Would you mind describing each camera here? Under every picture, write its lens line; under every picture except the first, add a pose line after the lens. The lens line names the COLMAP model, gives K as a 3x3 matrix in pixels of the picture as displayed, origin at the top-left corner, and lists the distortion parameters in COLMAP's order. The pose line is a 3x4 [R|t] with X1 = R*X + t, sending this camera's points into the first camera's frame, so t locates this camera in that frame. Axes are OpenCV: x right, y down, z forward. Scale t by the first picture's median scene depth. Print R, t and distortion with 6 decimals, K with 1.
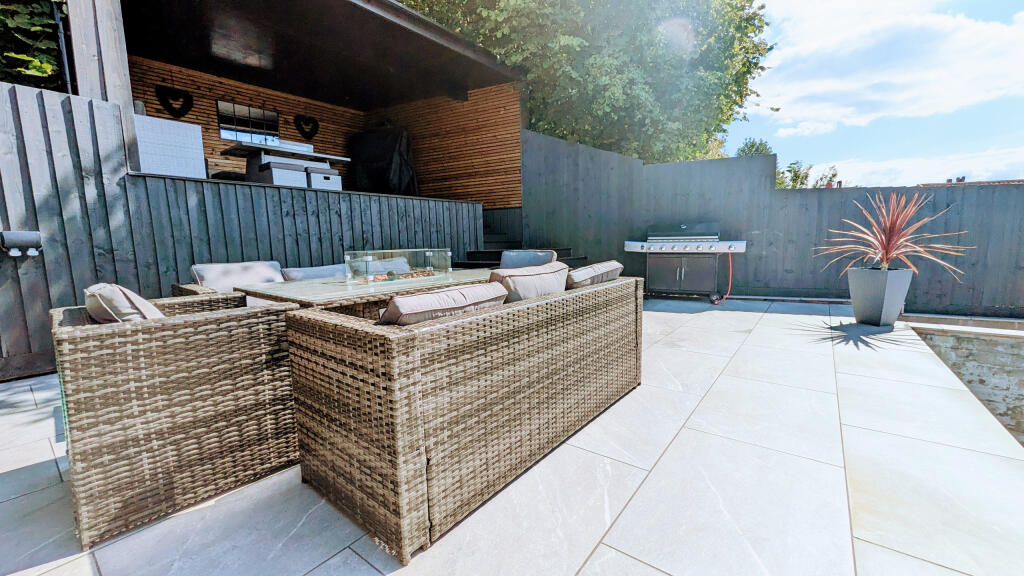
lens RADIAL K [[399.4, 0, 512.0], [0, 399.4, 288.0], [0, 0, 1]] dist [0.000453, 0.000077]
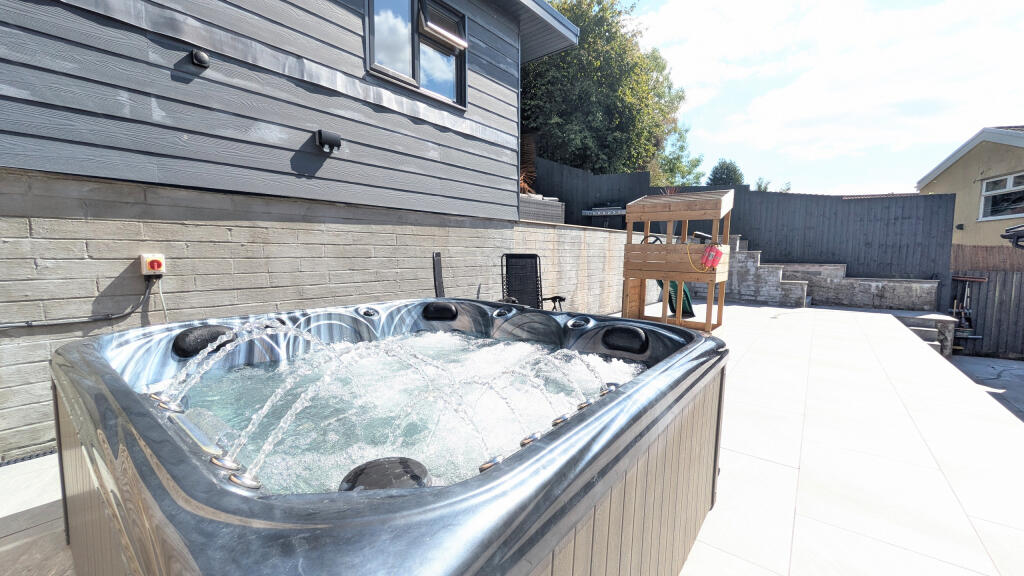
lens RADIAL K [[399.4, 0, 512.0], [0, 399.4, 288.0], [0, 0, 1]] dist [0.000453, 0.000077]
pose [[0.997871, 0.051254, -0.040325, 0.026373], [-0.053362, 0.997165, -0.053058, 0.440307], [0.037492, 0.055097, 0.997777, -1.139228]]
